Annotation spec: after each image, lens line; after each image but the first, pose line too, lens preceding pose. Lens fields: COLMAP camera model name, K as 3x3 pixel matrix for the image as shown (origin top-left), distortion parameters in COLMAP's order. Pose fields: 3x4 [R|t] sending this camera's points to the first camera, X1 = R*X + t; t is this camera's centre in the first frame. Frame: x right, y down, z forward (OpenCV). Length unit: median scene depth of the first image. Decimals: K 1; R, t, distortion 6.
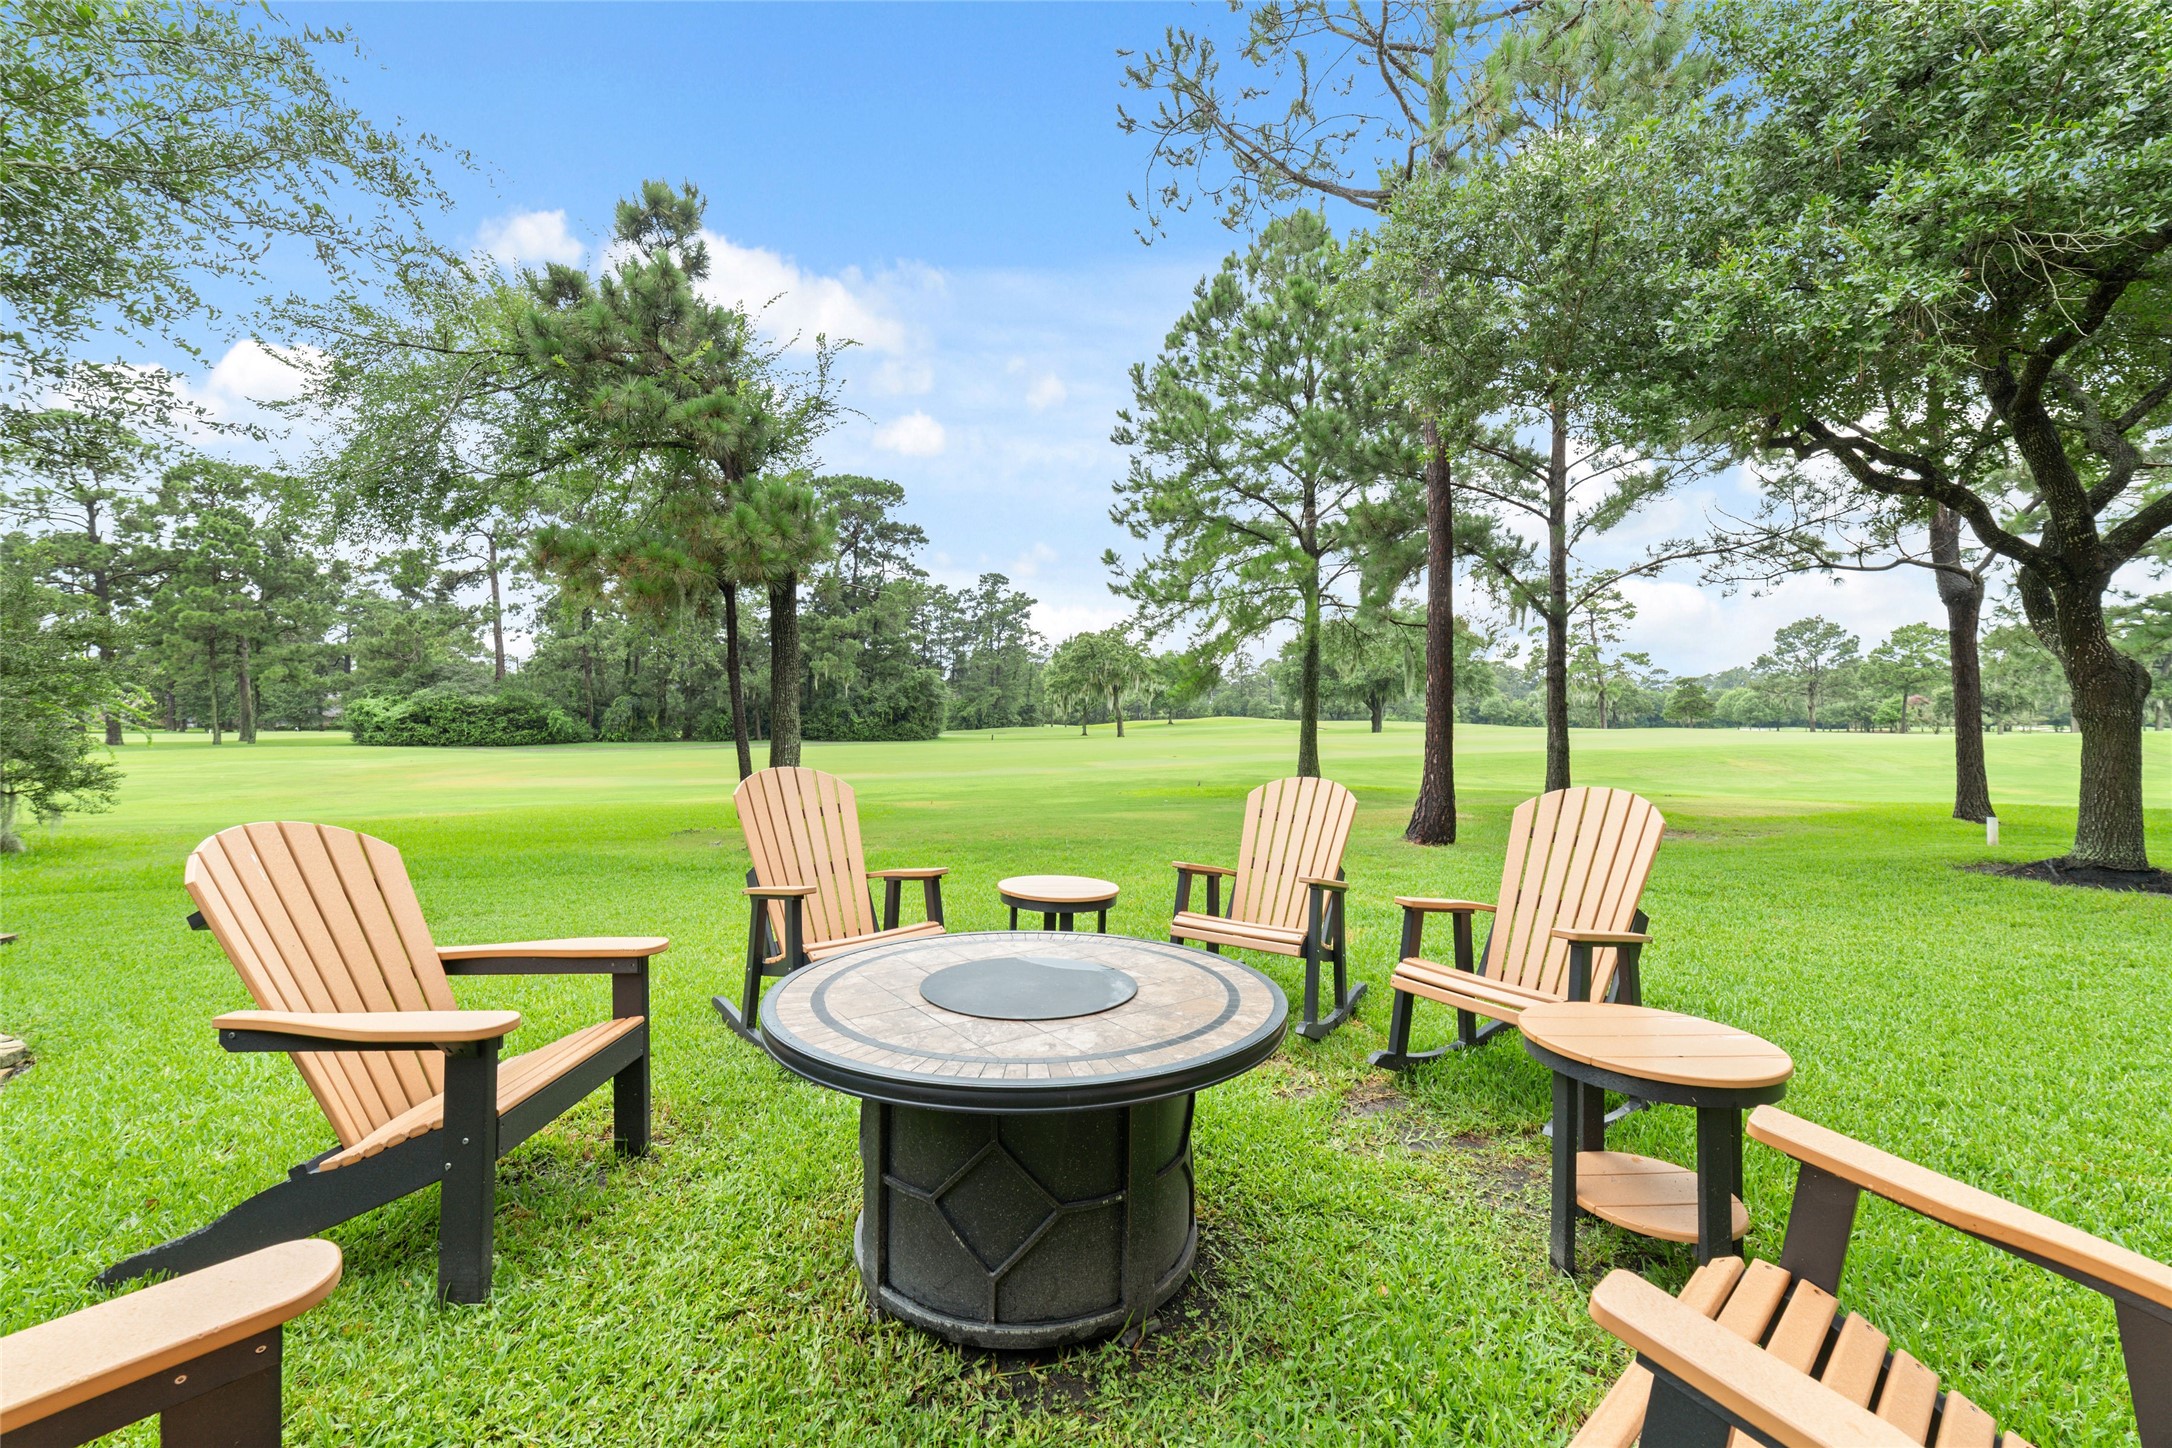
lens RADIAL K [[825.8, 0, 1097.4], [0, 825.8, 728.7], [0, 0, 1]] dist [-0.012303, 0.002270]
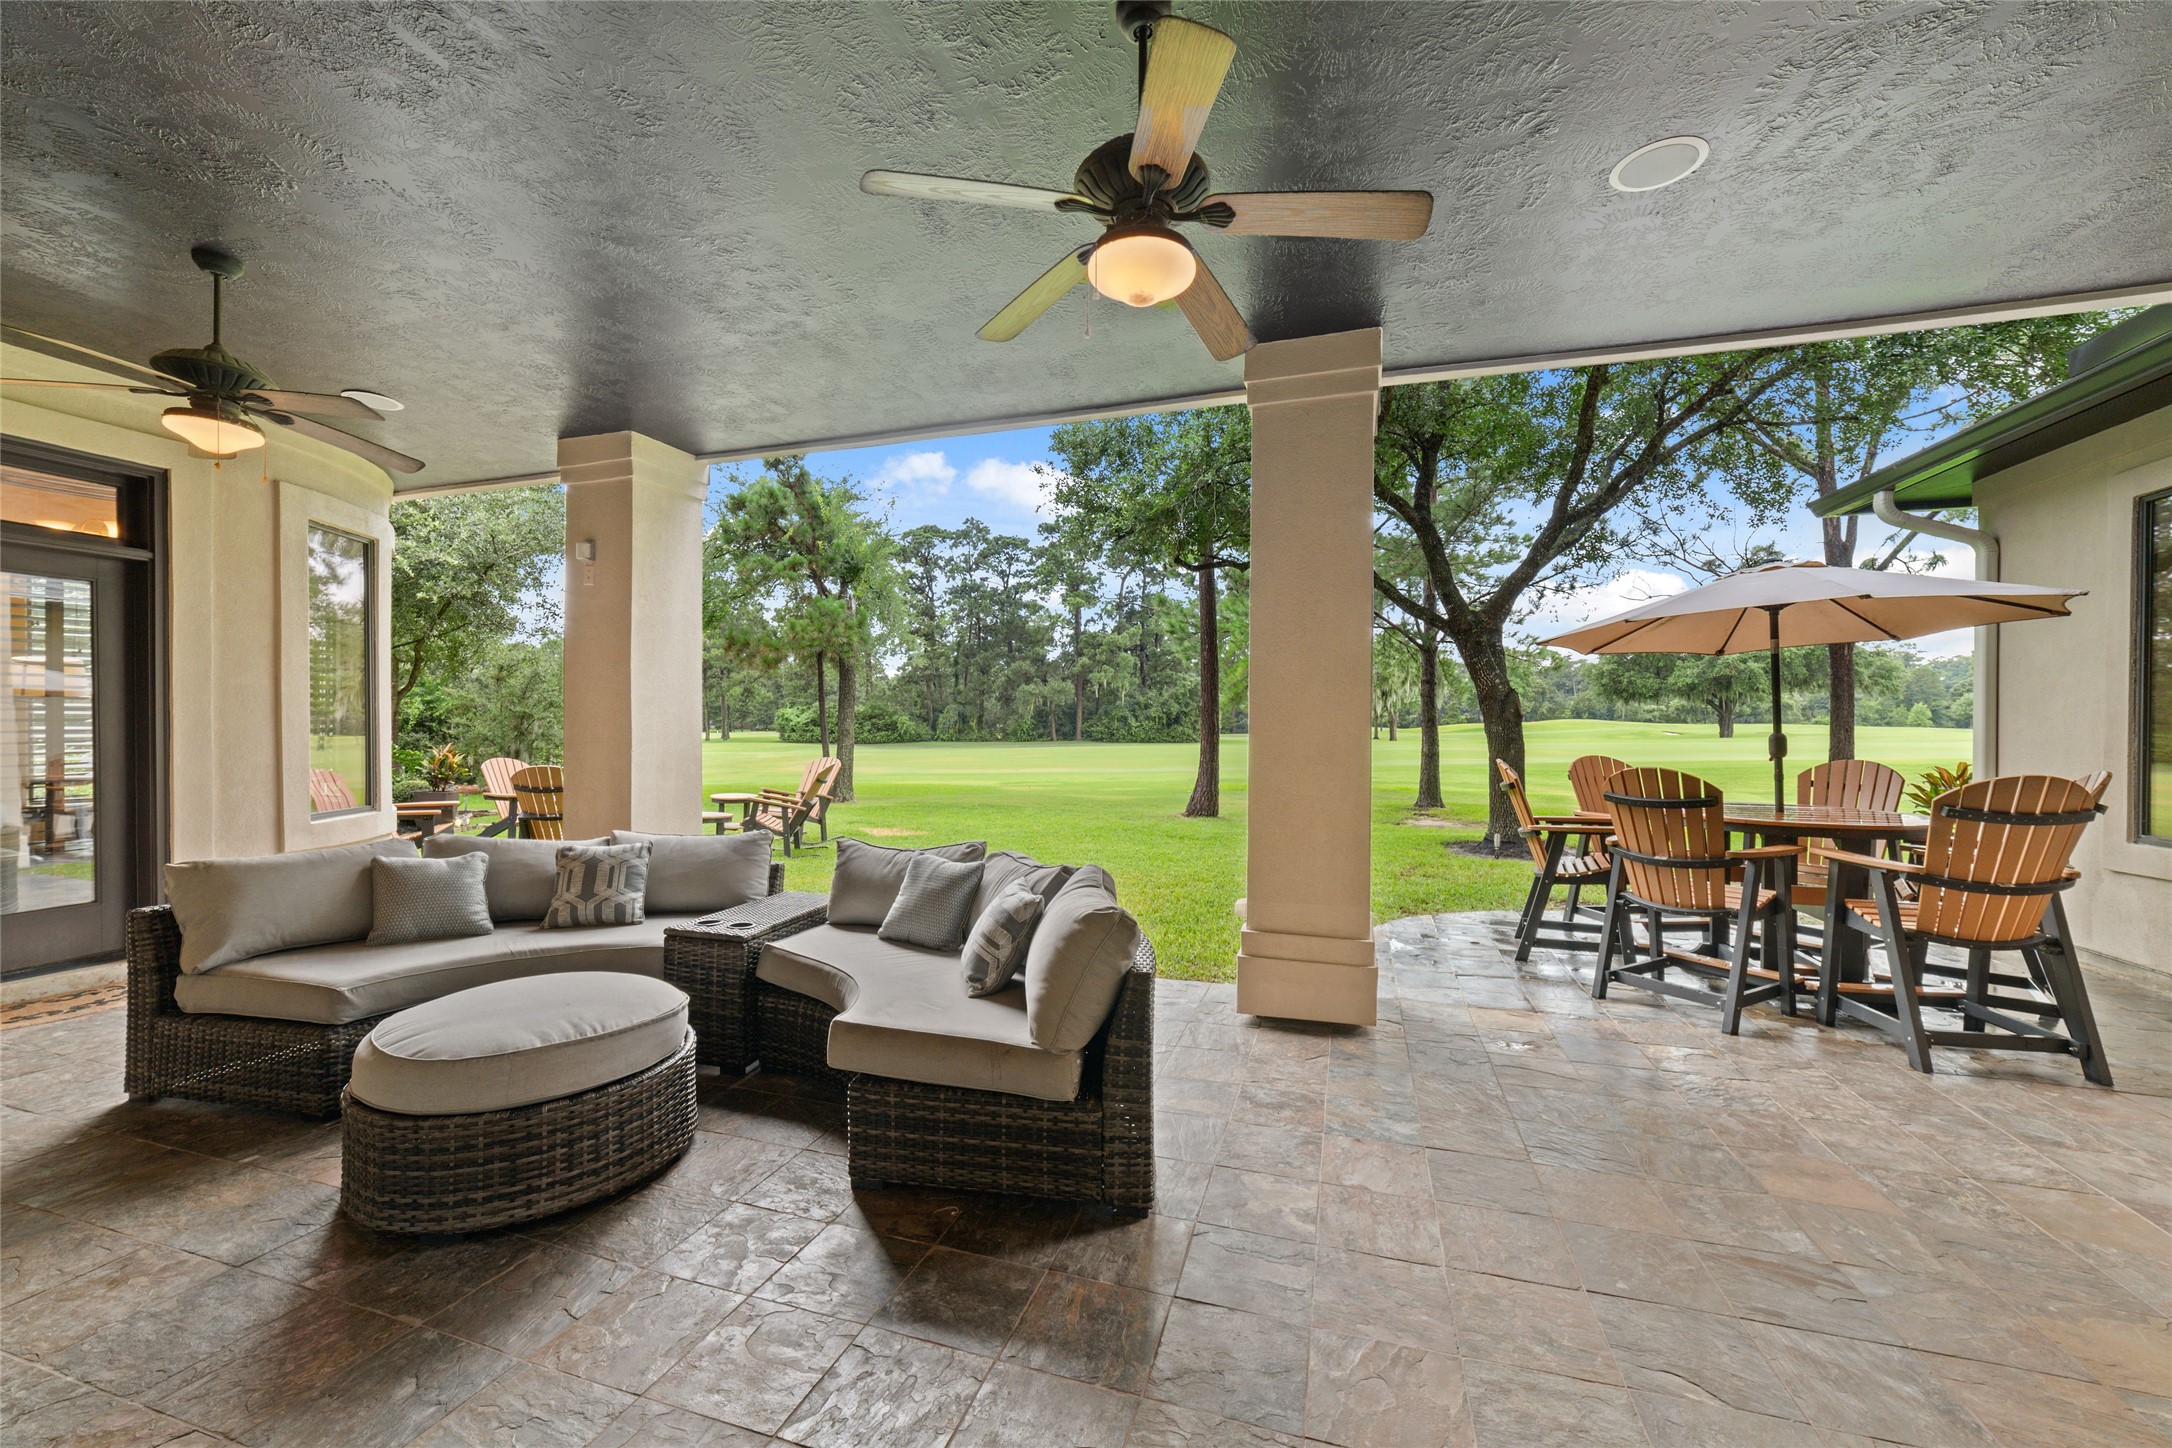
lens RADIAL K [[825.8, 0, 1090.3], [0, 825.8, 721.7], [0, 0, 1]] dist [-0.012303, 0.002270]
pose [[0.915726, -0.000222, -0.401803, 0.095895], [-0.004289, 0.999937, -0.010327, -0.001658], [0.401780, 0.011181, 0.915668, -0.047707]]
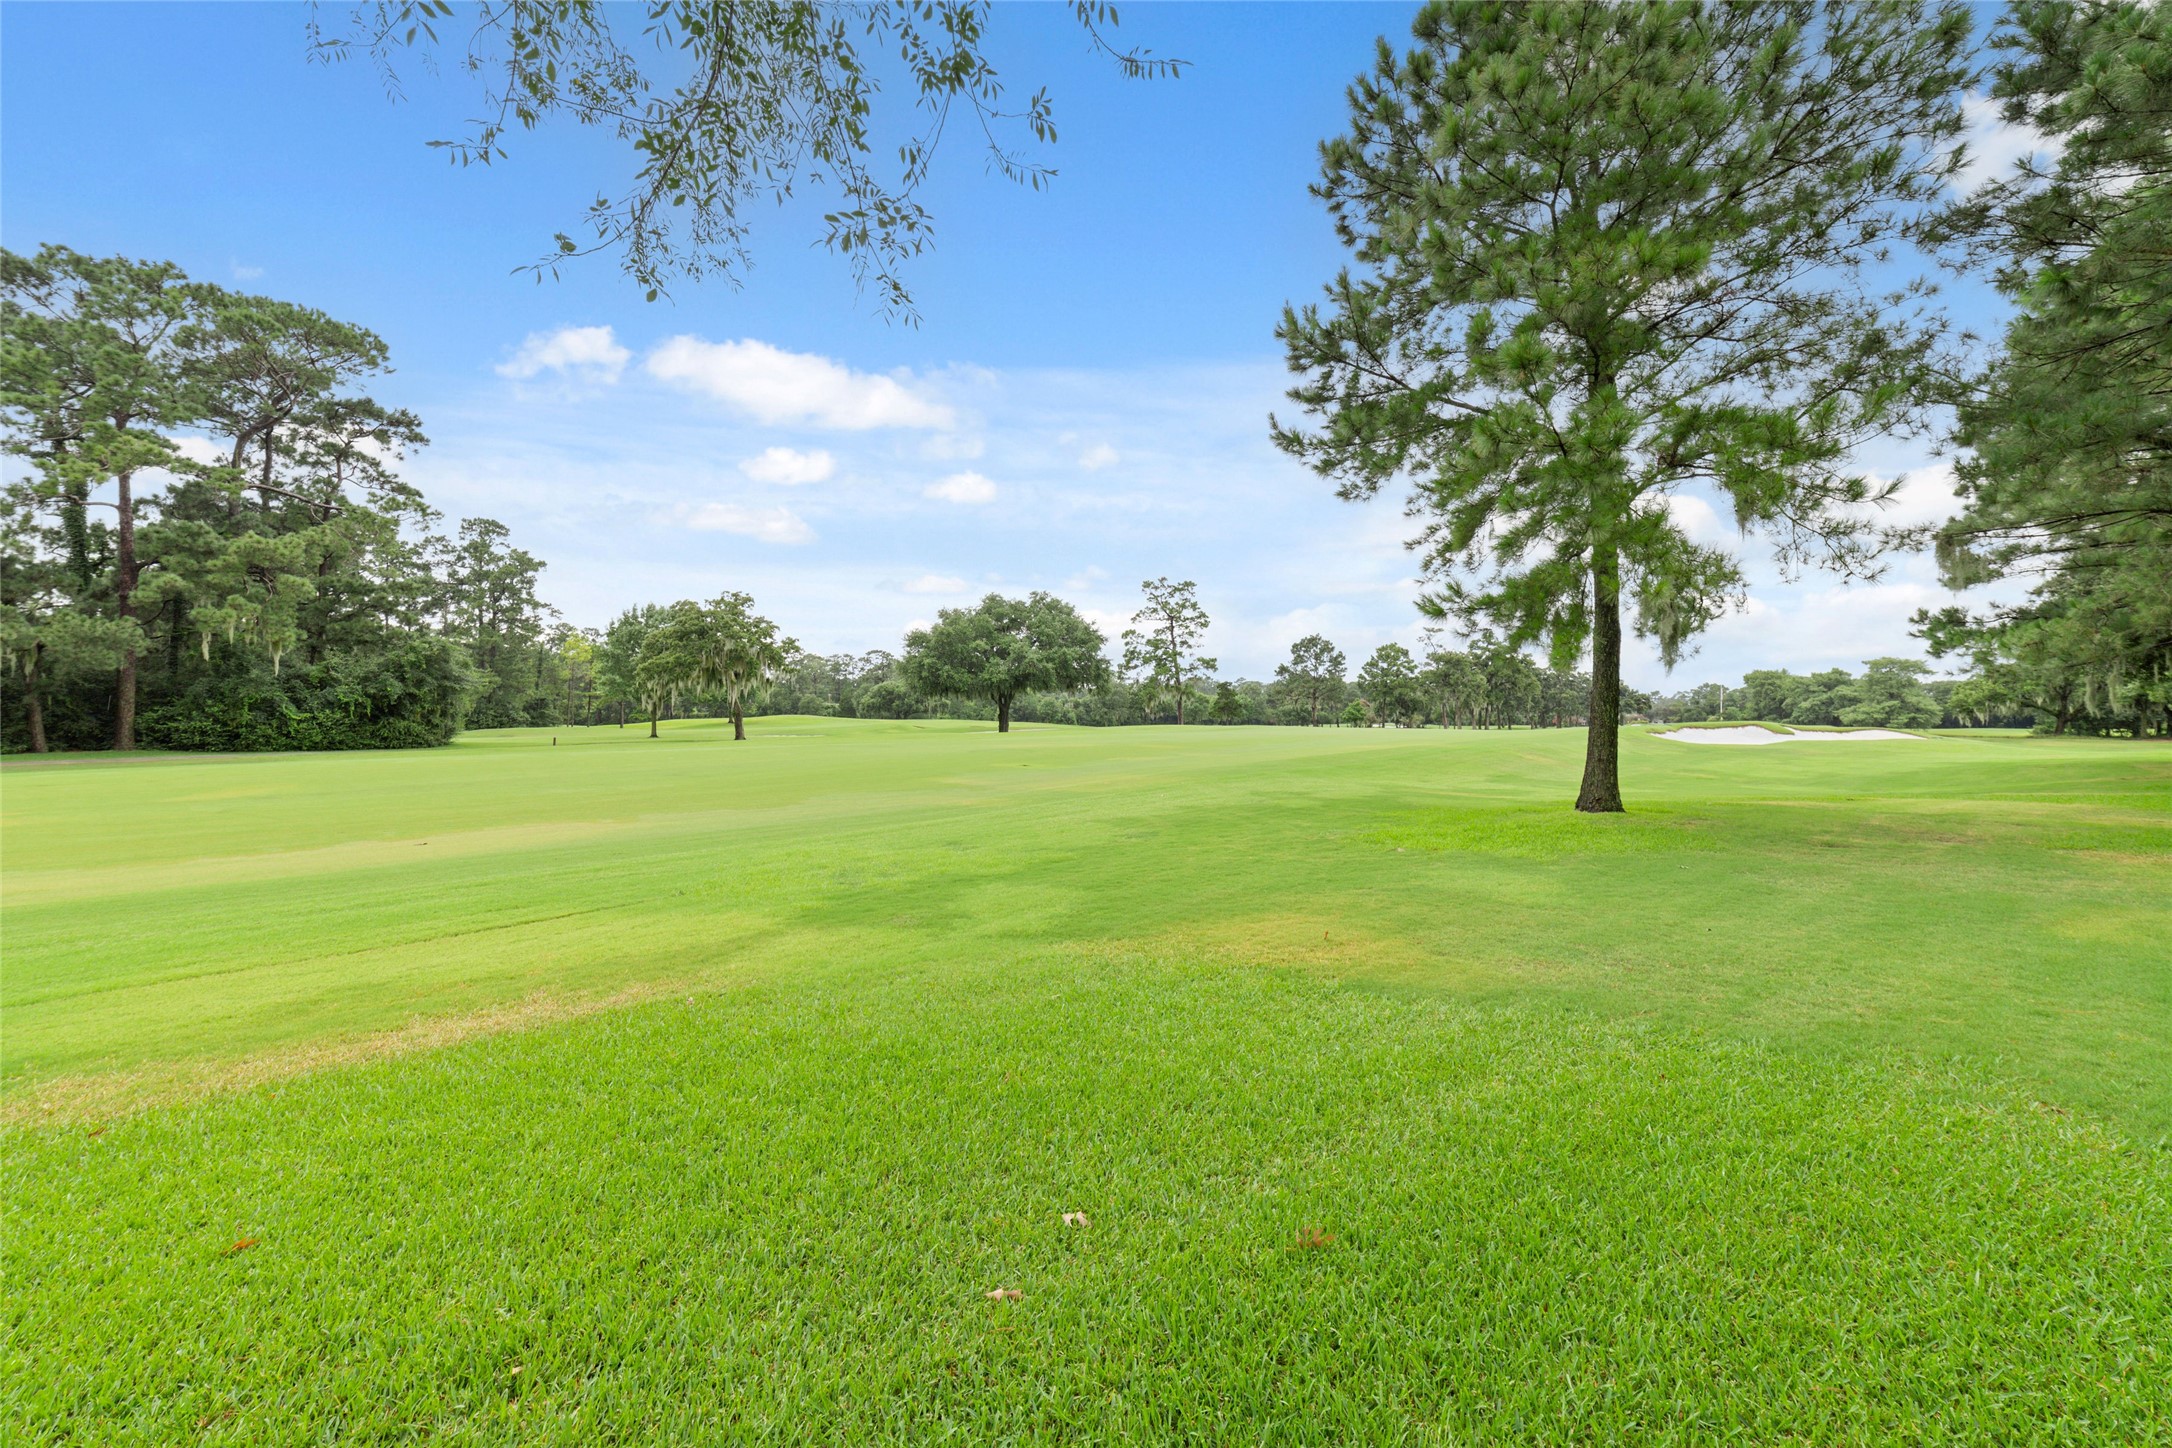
lens RADIAL K [[825.8, 0, 1095.1], [0, 825.8, 728.6], [0, 0, 1]] dist [-0.012303, 0.002270]
pose [[0.847349, -0.006144, 0.531001, -0.106915], [0.006099, 0.999980, 0.001838, 0.001400], [-0.531002, 0.001681, 0.847369, 0.180964]]
